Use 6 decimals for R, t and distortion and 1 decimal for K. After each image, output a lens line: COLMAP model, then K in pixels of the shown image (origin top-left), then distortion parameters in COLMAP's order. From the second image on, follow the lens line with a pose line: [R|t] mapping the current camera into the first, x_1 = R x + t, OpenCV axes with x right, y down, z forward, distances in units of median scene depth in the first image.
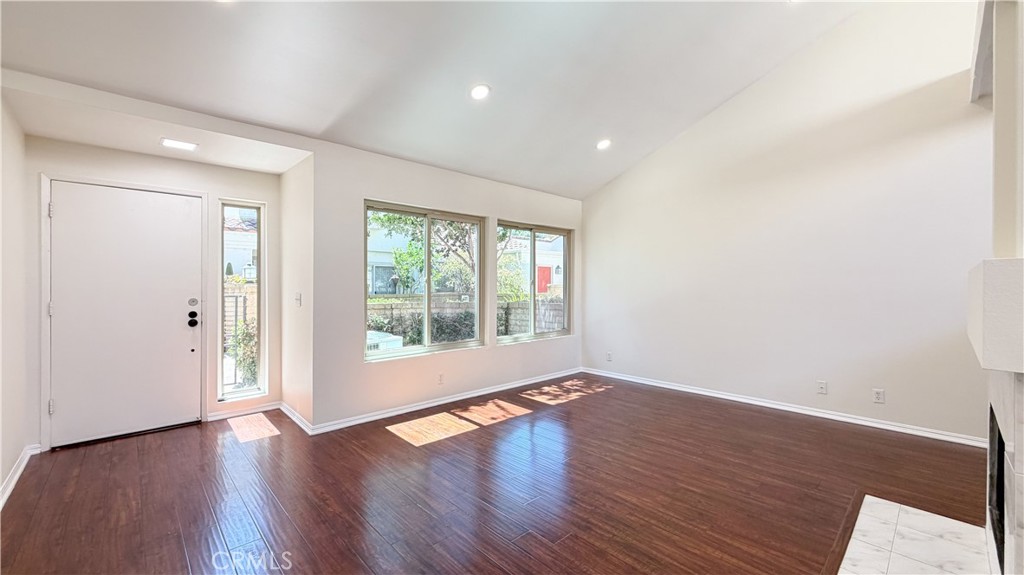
lens RADIAL K [[413.6, 0, 511.8], [0, 413.6, 288.7], [0, 0, 1]] dist [0.002339, -0.000571]
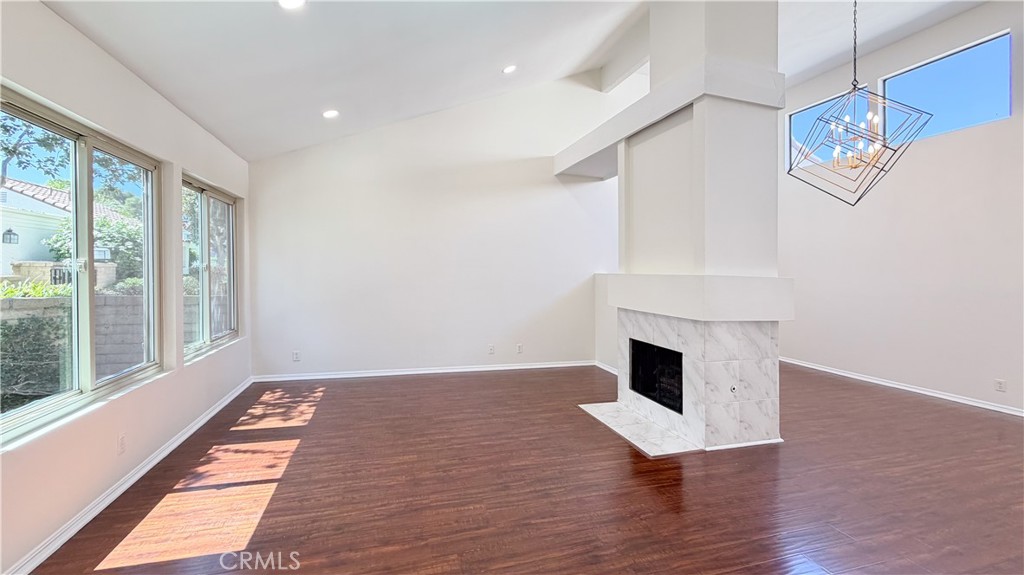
lens RADIAL K [[413.6, 0, 510.9], [0, 413.6, 279.3], [0, 0, 1]] dist [0.002339, -0.000571]
pose [[0.436173, -0.003517, 0.899856, -0.526838], [-0.016924, 0.999783, 0.012111, -0.019871], [-0.899704, -0.020511, 0.436019, 0.354135]]
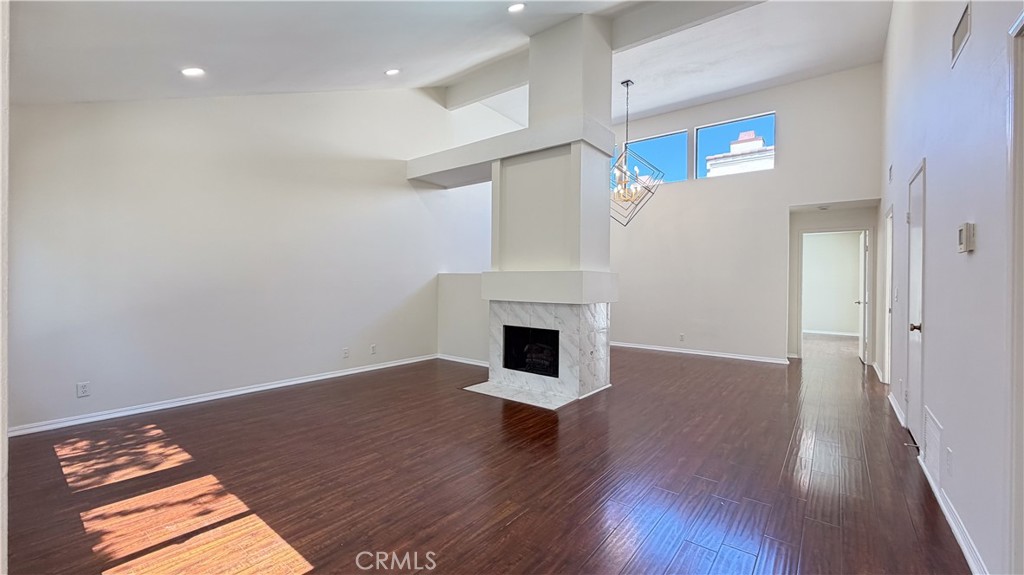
lens RADIAL K [[413.6, 0, 504.9], [0, 413.6, 280.3], [0, 0, 1]] dist [0.002339, -0.000571]
pose [[-0.147904, 0.004982, 0.988989, -0.704998], [-0.002126, 0.999983, -0.005356, 0.008940], [-0.988999, -0.002895, -0.147891, 0.738552]]
